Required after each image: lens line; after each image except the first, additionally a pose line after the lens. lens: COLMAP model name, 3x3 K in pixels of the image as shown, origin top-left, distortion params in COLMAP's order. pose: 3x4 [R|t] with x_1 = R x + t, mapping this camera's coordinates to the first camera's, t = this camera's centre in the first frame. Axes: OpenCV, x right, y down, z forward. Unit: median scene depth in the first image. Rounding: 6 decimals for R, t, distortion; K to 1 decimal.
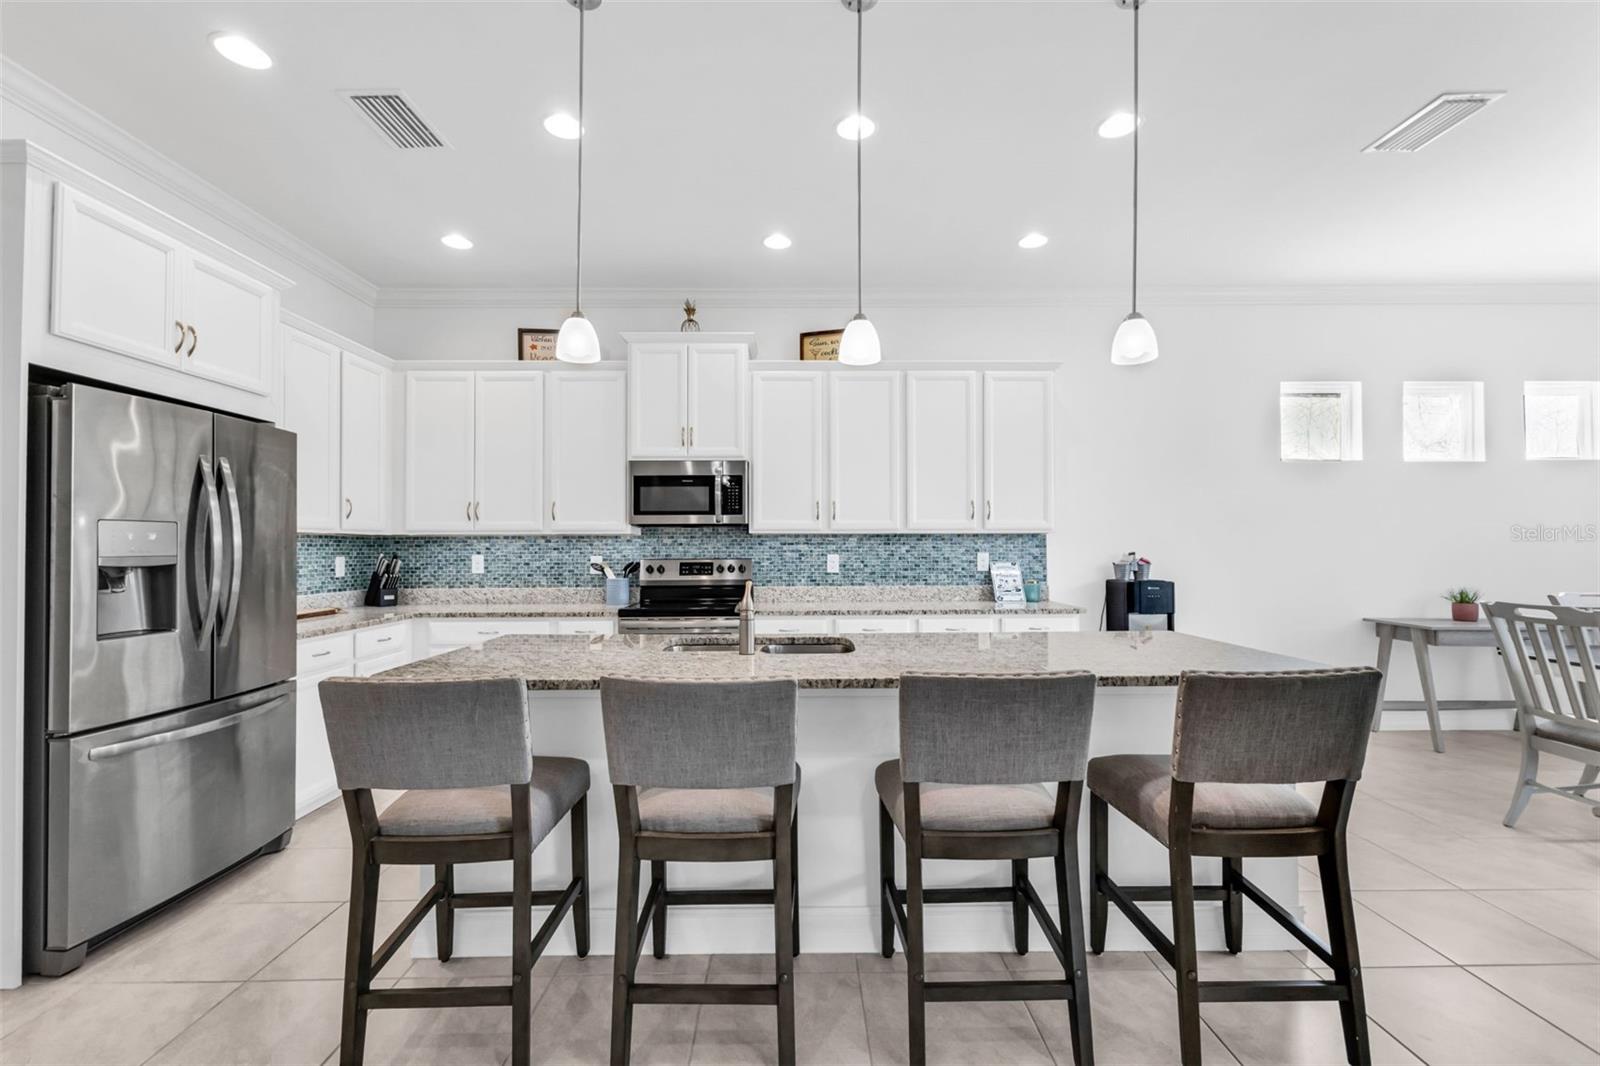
lens RADIAL K [[684.9, 0, 795.9], [0, 684.9, 536.8], [0, 0, 1]] dist [0.001835, 0.000033]
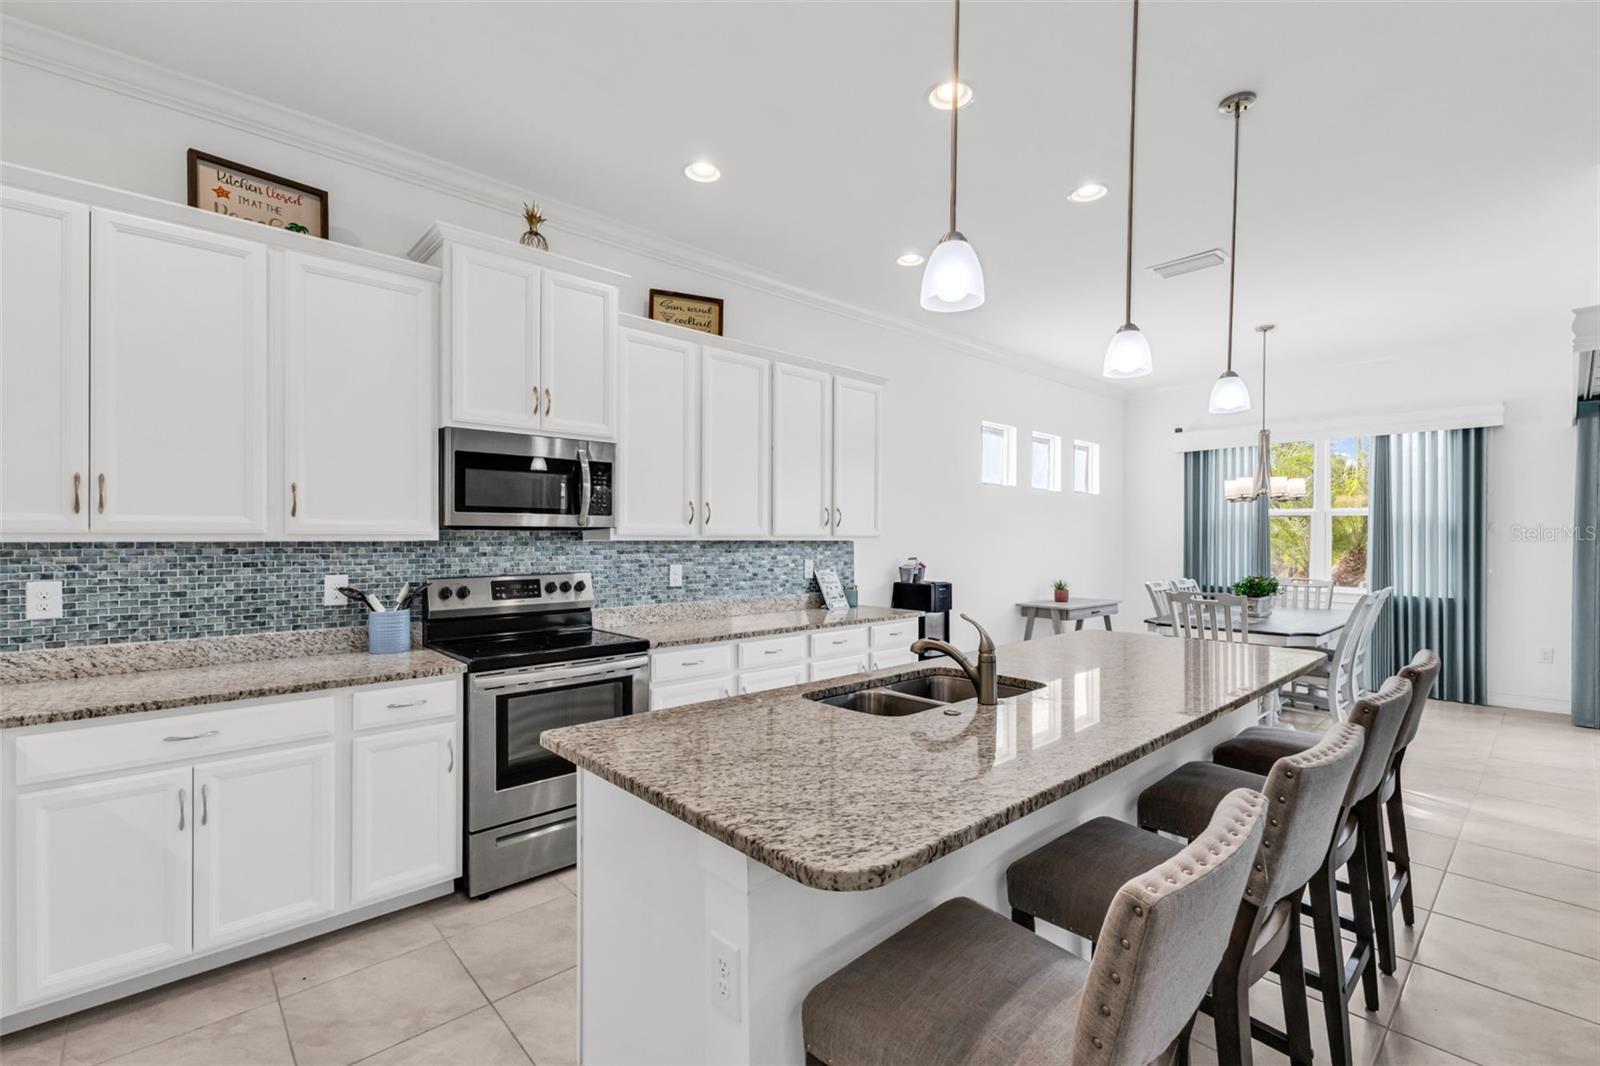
lens RADIAL K [[709.0, 0, 809.6], [0, 709.0, 541.3], [0, 0, 1]] dist [0.011989, 0.000111]
pose [[0.736155, 0.001835, 0.676811, -0.415630], [-0.012660, 0.999859, 0.011060, -0.014237], [-0.676695, -0.016710, 0.736074, 0.261545]]
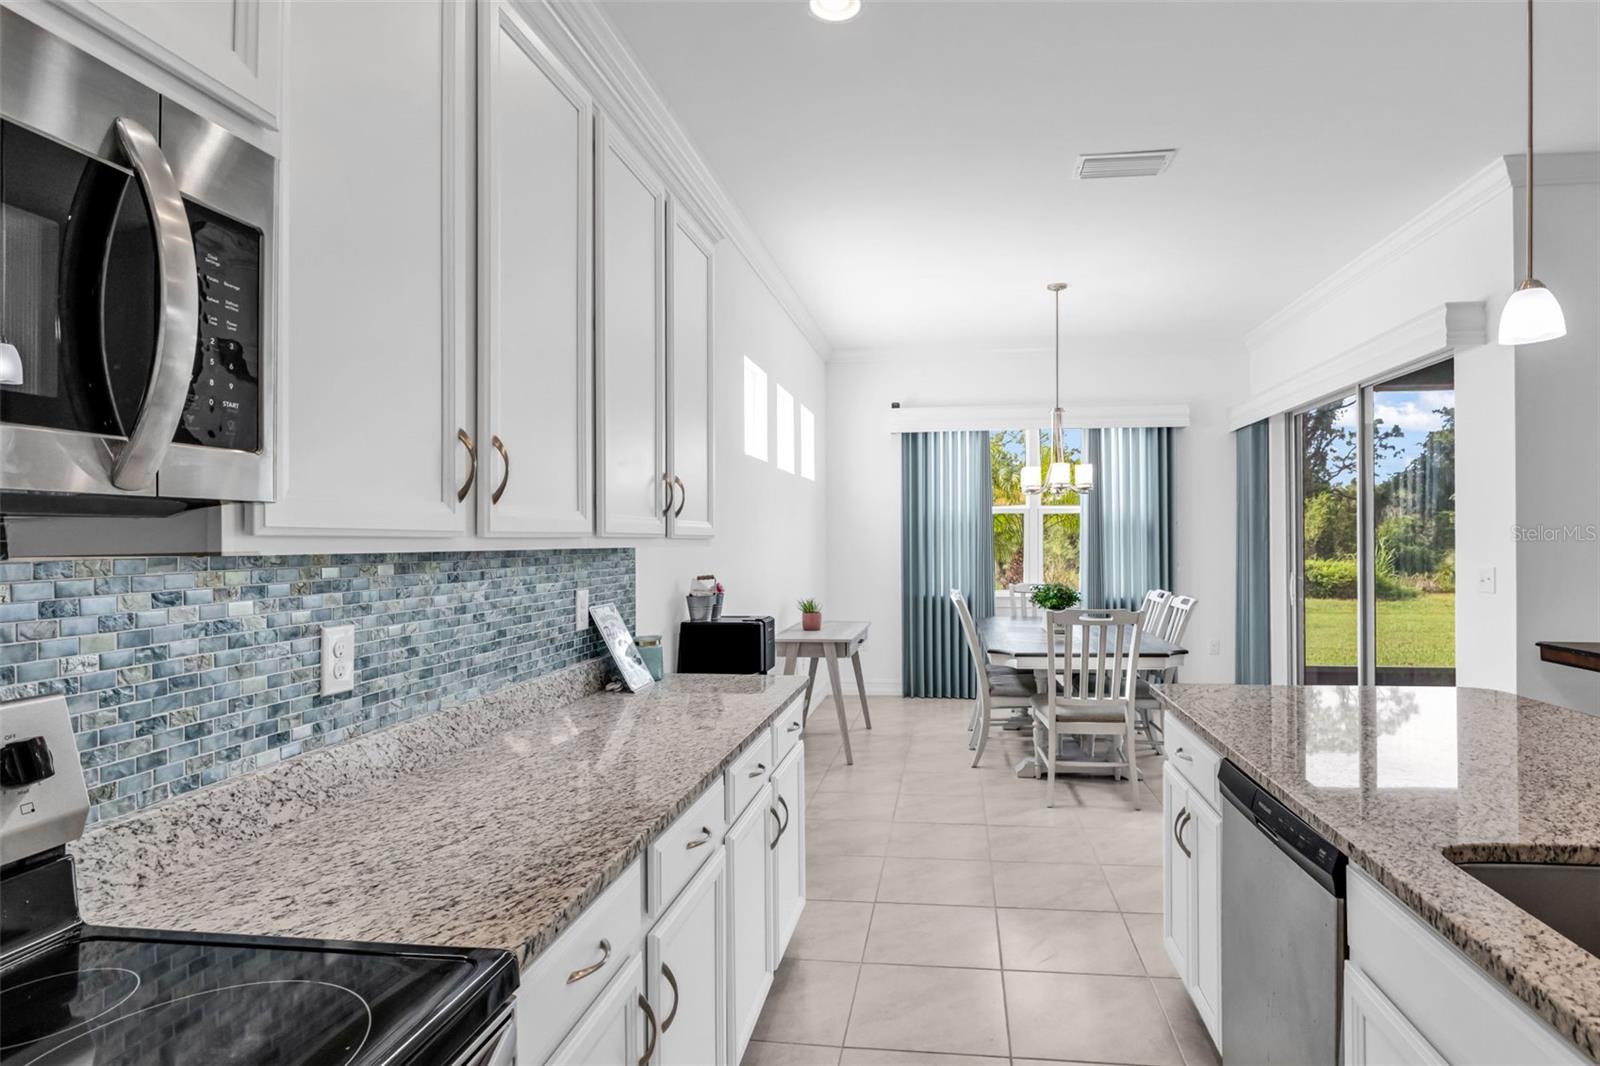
lens RADIAL K [[850.5, 0, 860.1], [0, 850.5, 535.4], [0, 0, 1]] dist [0.013767, -0.000387]
pose [[0.118340, 0.006647, 0.992951, -0.265024], [-0.006331, 0.999962, -0.005940, -0.010084], [-0.992953, -0.005583, 0.118378, 0.765044]]
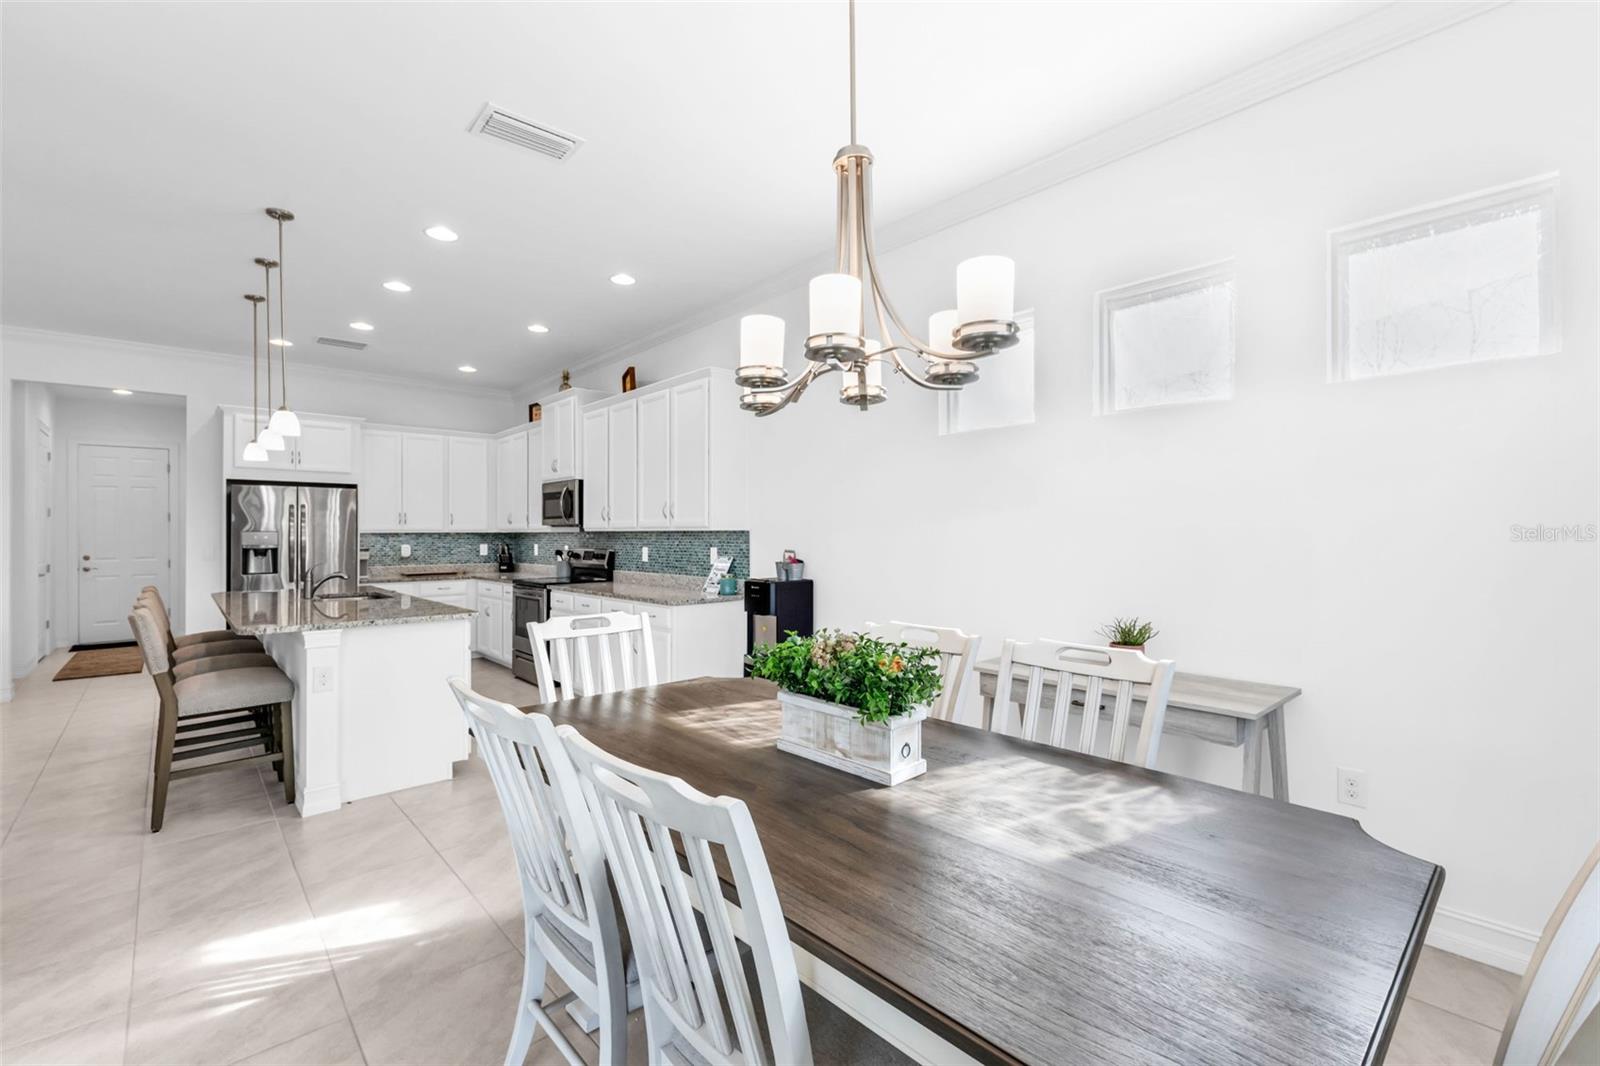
lens RADIAL K [[686.9, 0, 801.9], [0, 686.9, 528.5], [0, 0, 1]] dist [0.006354, -0.000060]
pose [[0.670091, -0.004865, -0.742263, 1.200911], [0.011665, 0.999924, 0.003977, -0.010154], [0.742187, -0.011324, 0.670097, 0.375592]]
